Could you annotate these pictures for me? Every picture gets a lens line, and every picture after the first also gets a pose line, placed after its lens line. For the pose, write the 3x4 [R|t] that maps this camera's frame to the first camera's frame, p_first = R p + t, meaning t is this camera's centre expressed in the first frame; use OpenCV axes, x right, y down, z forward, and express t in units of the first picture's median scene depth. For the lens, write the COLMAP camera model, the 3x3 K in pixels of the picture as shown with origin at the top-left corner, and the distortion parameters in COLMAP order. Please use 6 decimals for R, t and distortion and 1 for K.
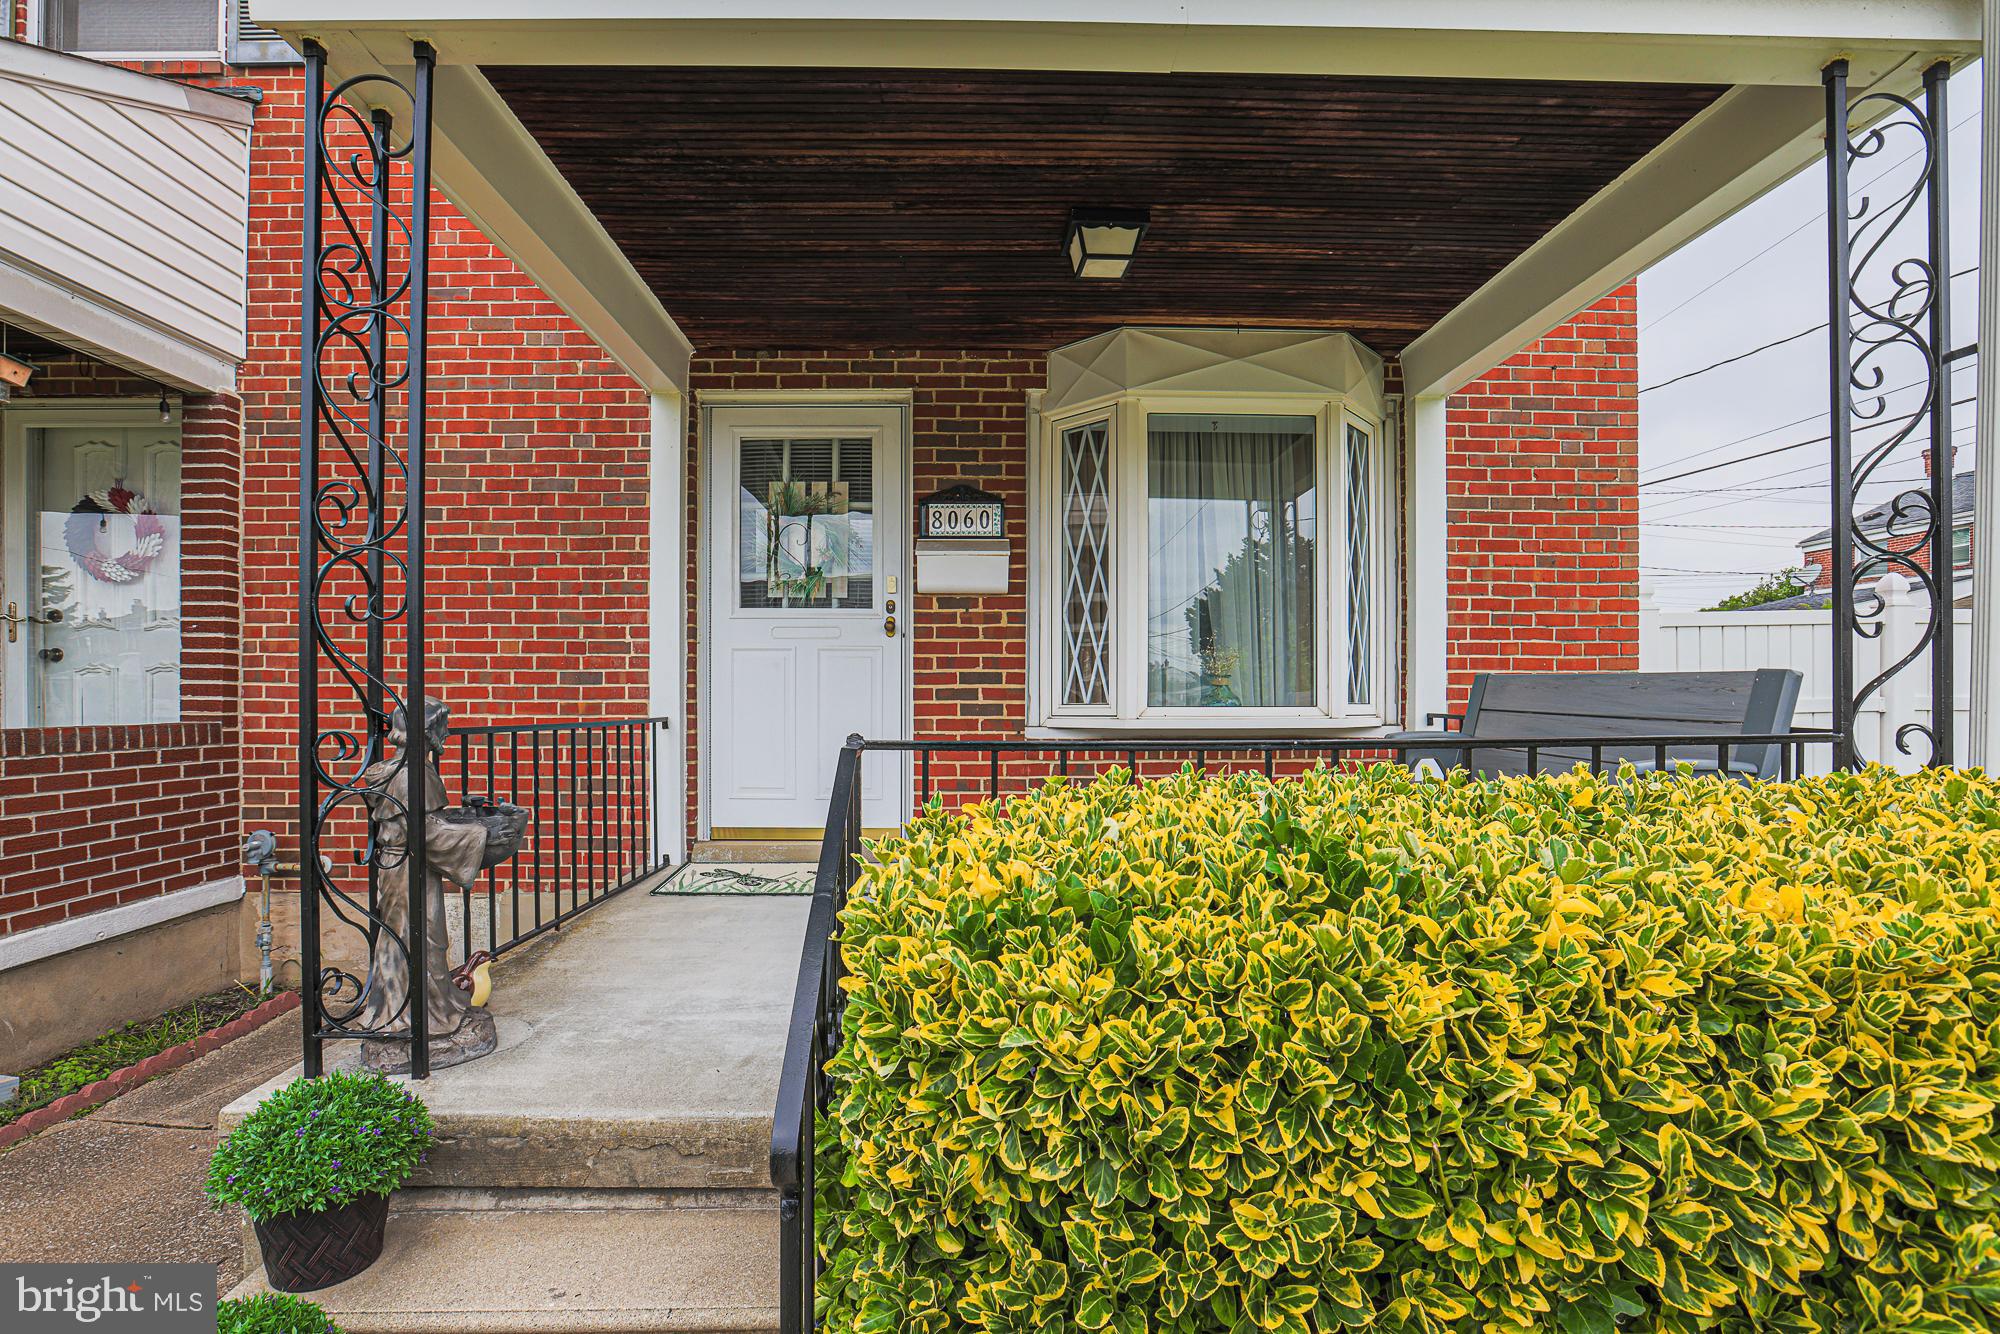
lens RADIAL K [[961.4, 0, 1020.4], [0, 961.4, 710.1], [0, 0, 1]] dist [-0.050712, 0.018030]
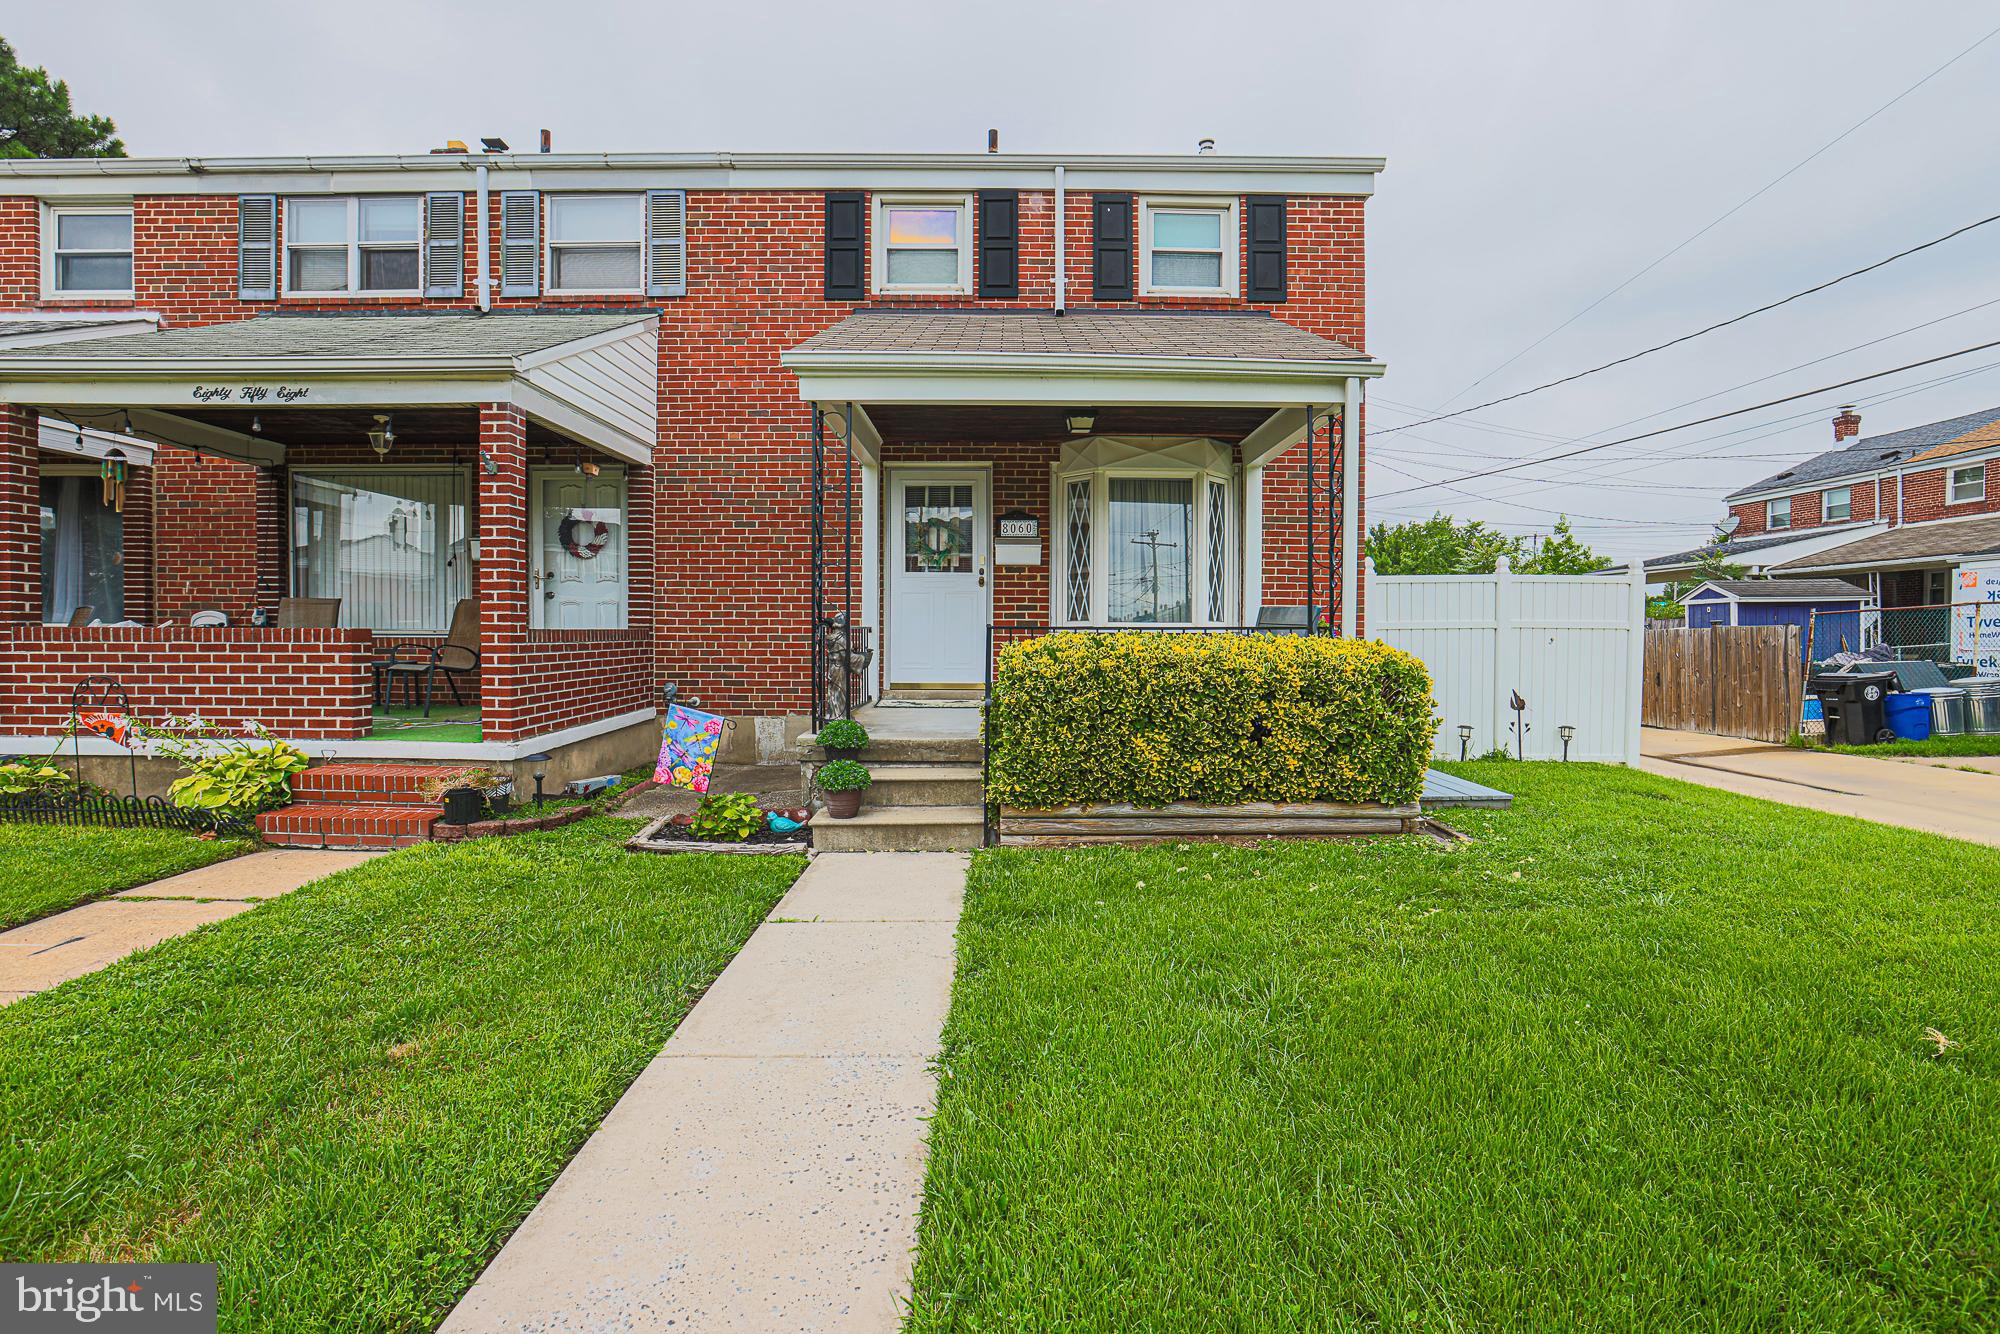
lens RADIAL K [[897.1, 0, 1041.2], [0, 897.1, 652.2], [0, 0, 1]] dist [-0.037618, 0.011790]
pose [[0.999760, 0.003447, -0.021646, 0.029354], [-0.003151, 0.999901, 0.013705, 0.032909], [0.021692, -0.013633, 0.999672, -0.864376]]
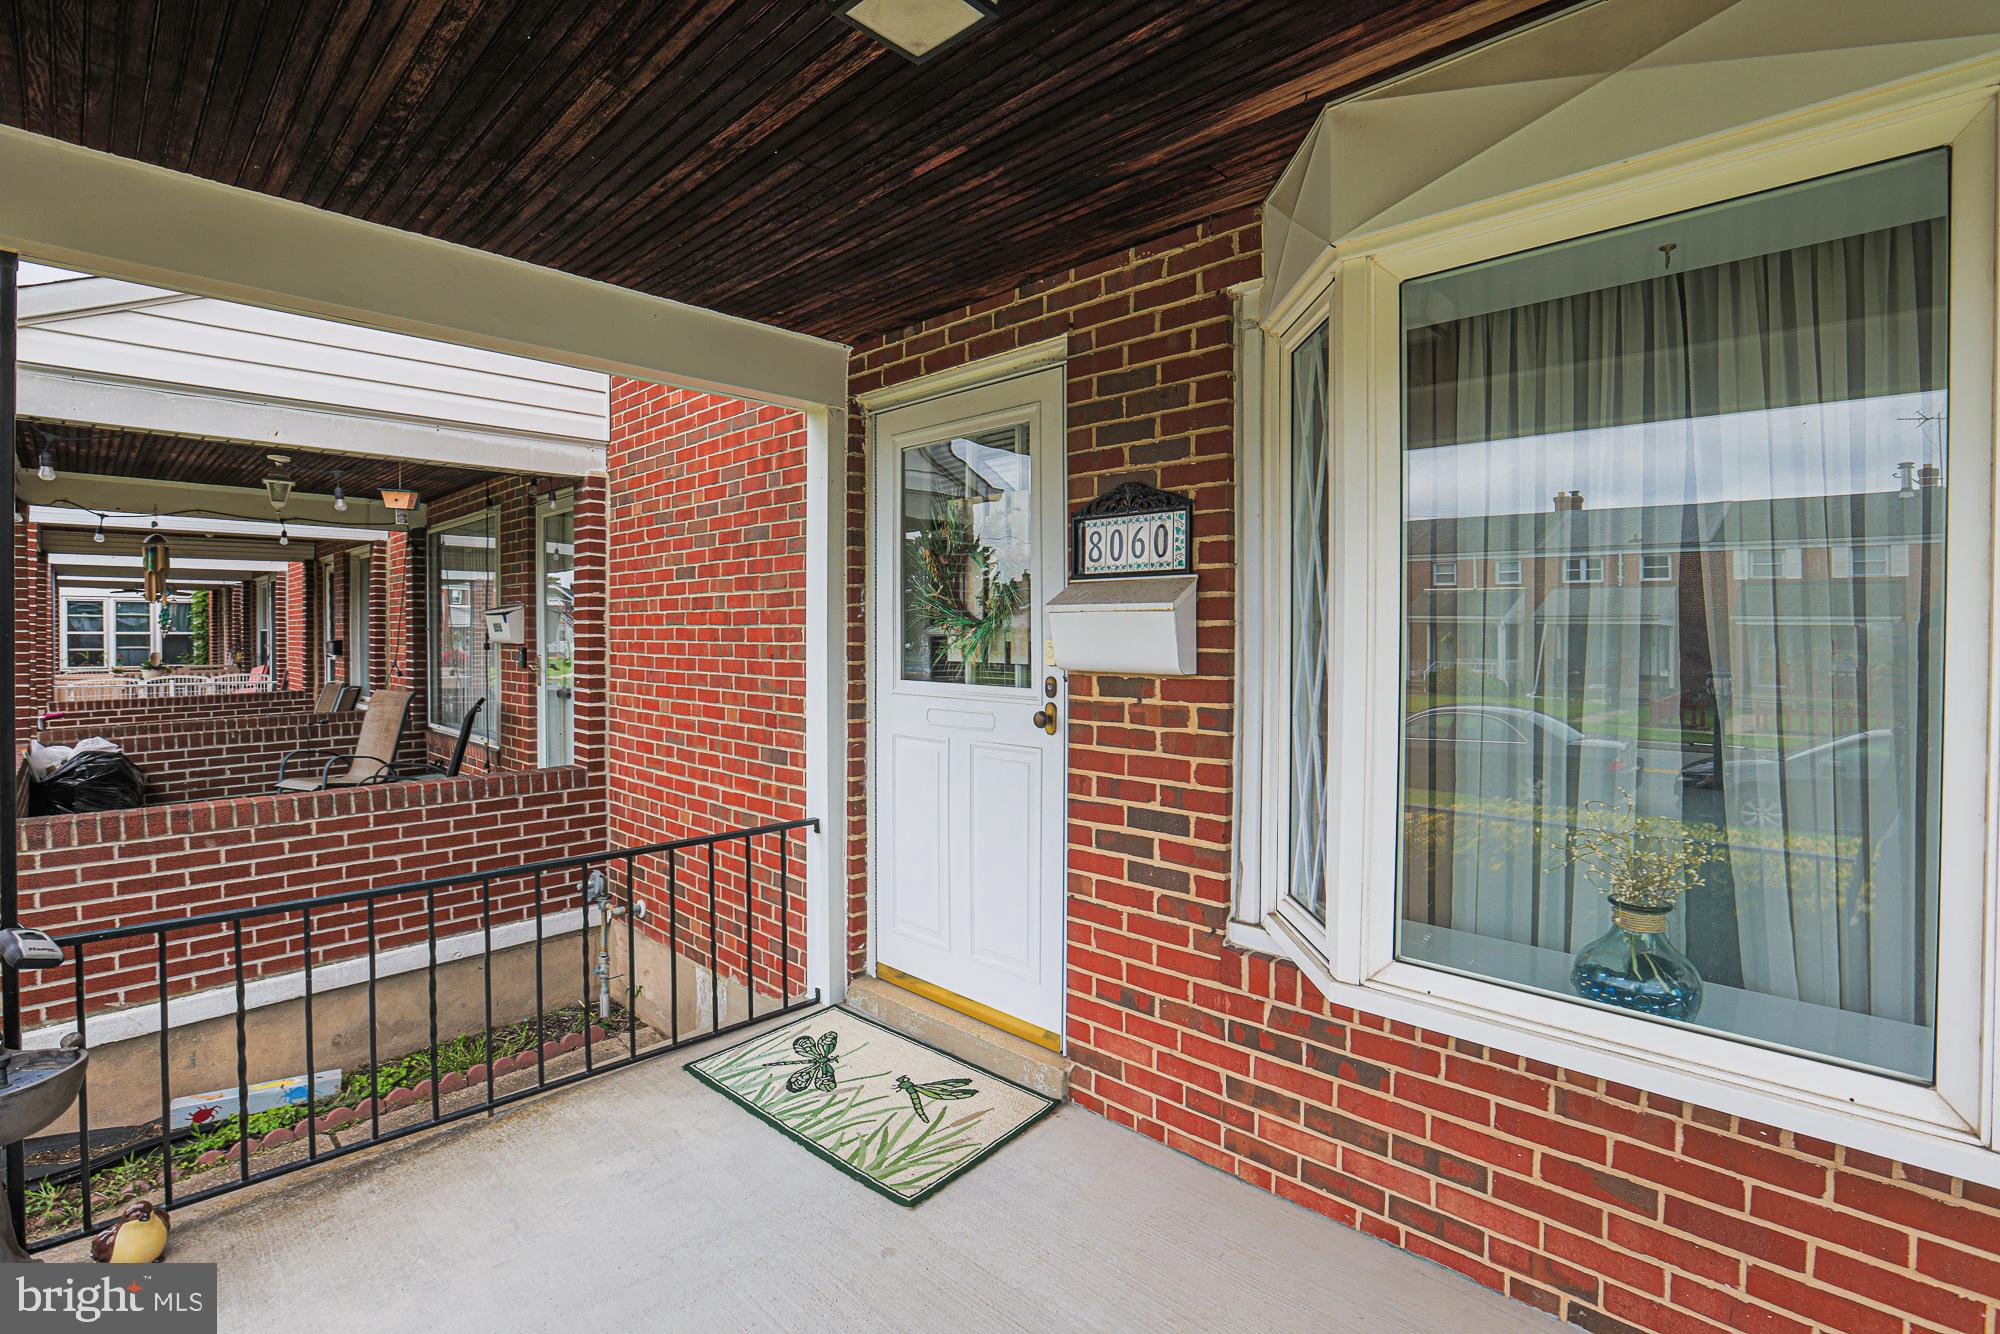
lens RADIAL K [[961.4, 0, 990.7], [0, 961.4, 649.9], [0, 0, 1]] dist [-0.050712, 0.018030]
pose [[0.684063, 0.013847, -0.729291, 0.304760], [-0.007706, 0.999901, 0.011757, -0.141698], [0.729382, -0.002423, 0.684103, 0.548732]]
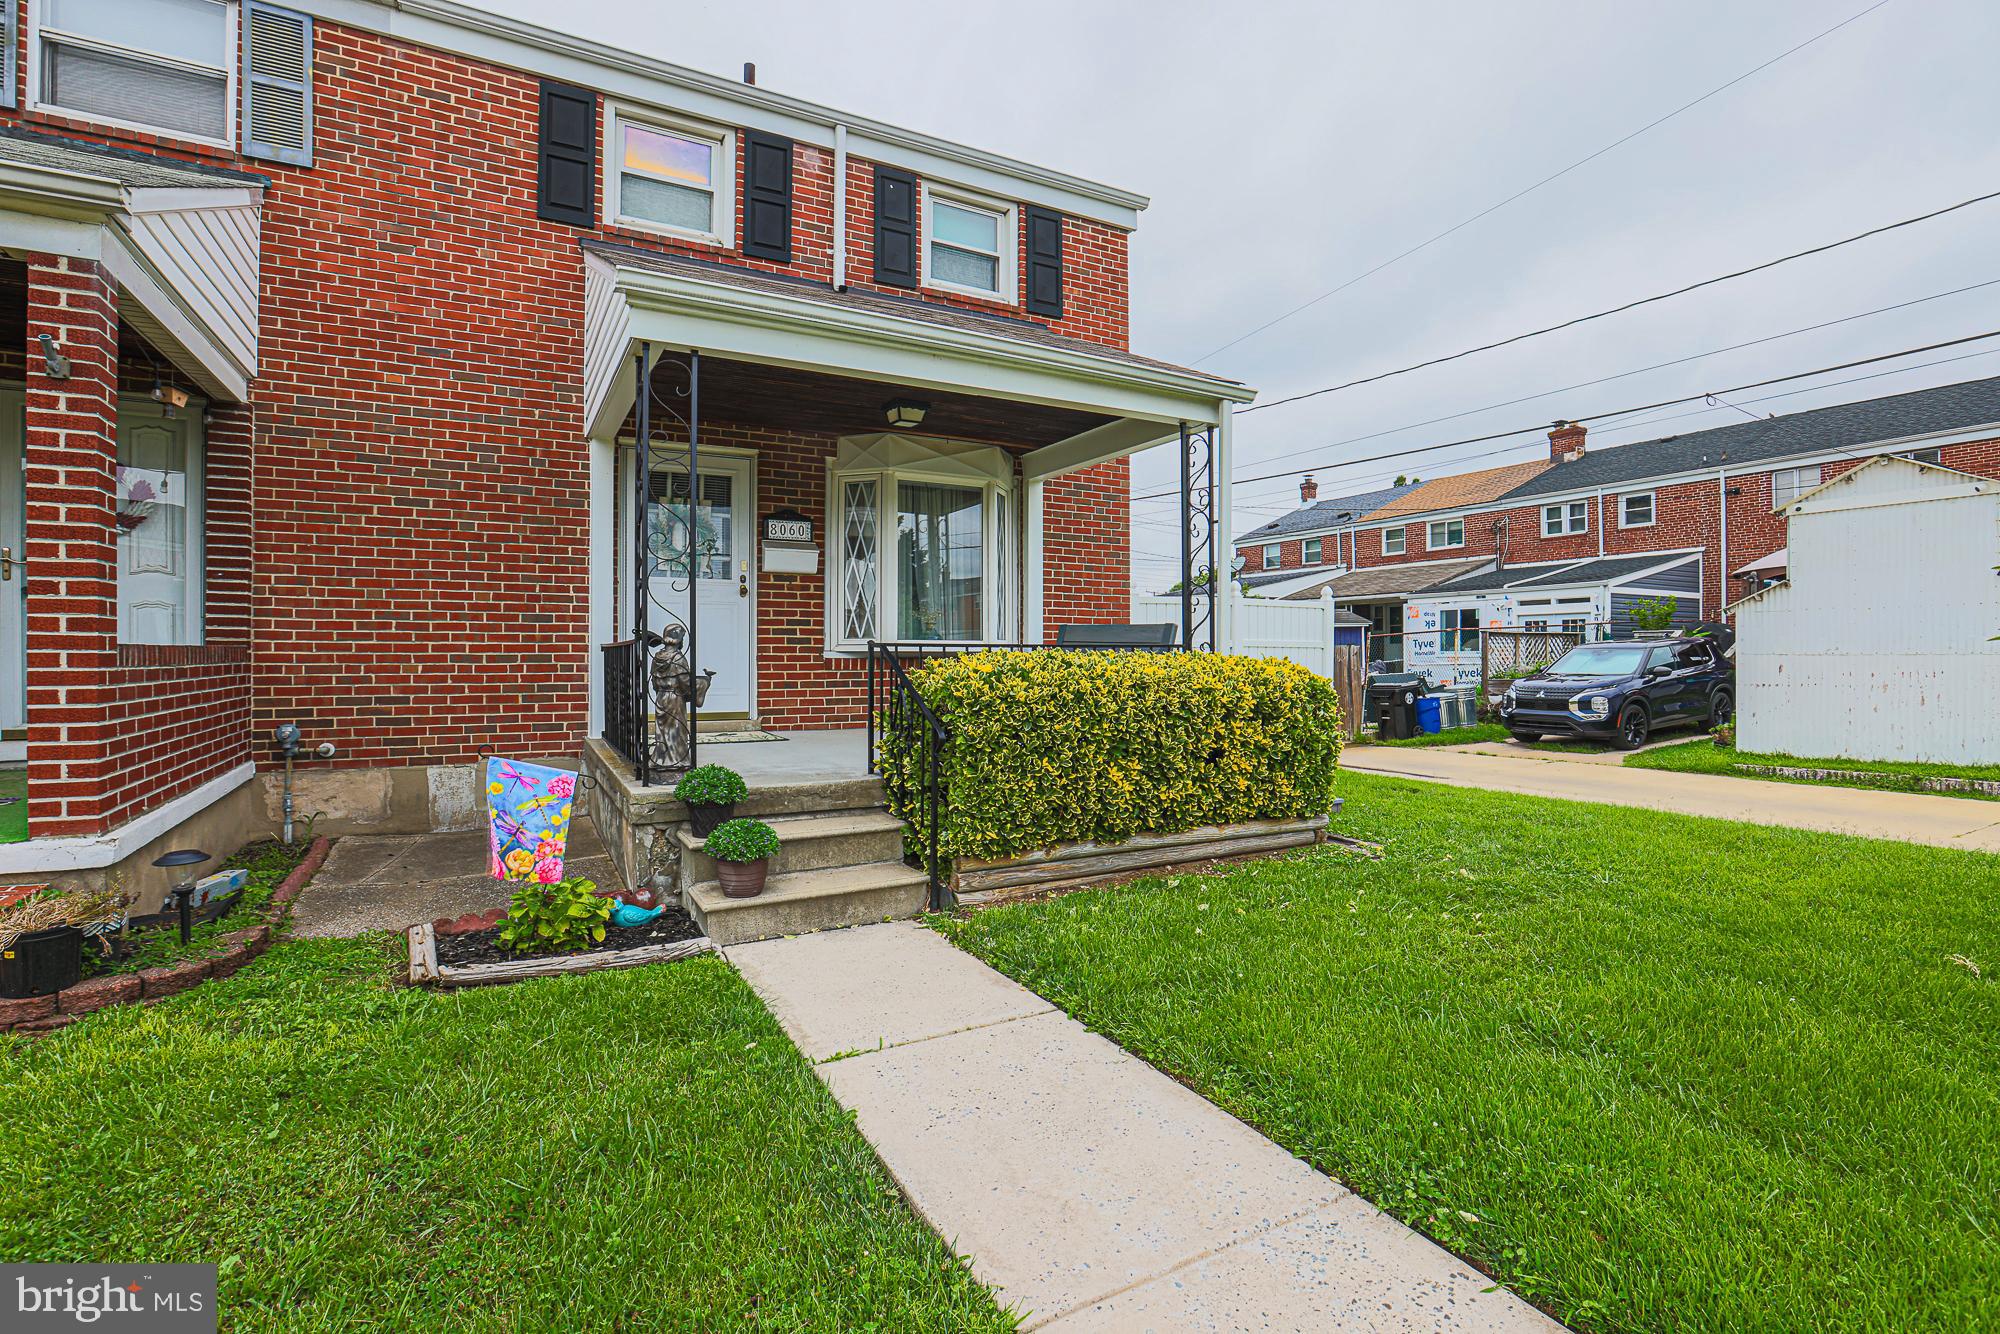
lens RADIAL K [[897.1, 0, 1025.0], [0, 897.1, 657.4], [0, 0, 1]] dist [-0.037618, 0.011790]
pose [[0.897153, -0.000191, 0.441720, -0.388251], [0.001795, 0.999993, -0.003214, 0.034710], [-0.441717, 0.003677, 0.897147, -0.616116]]
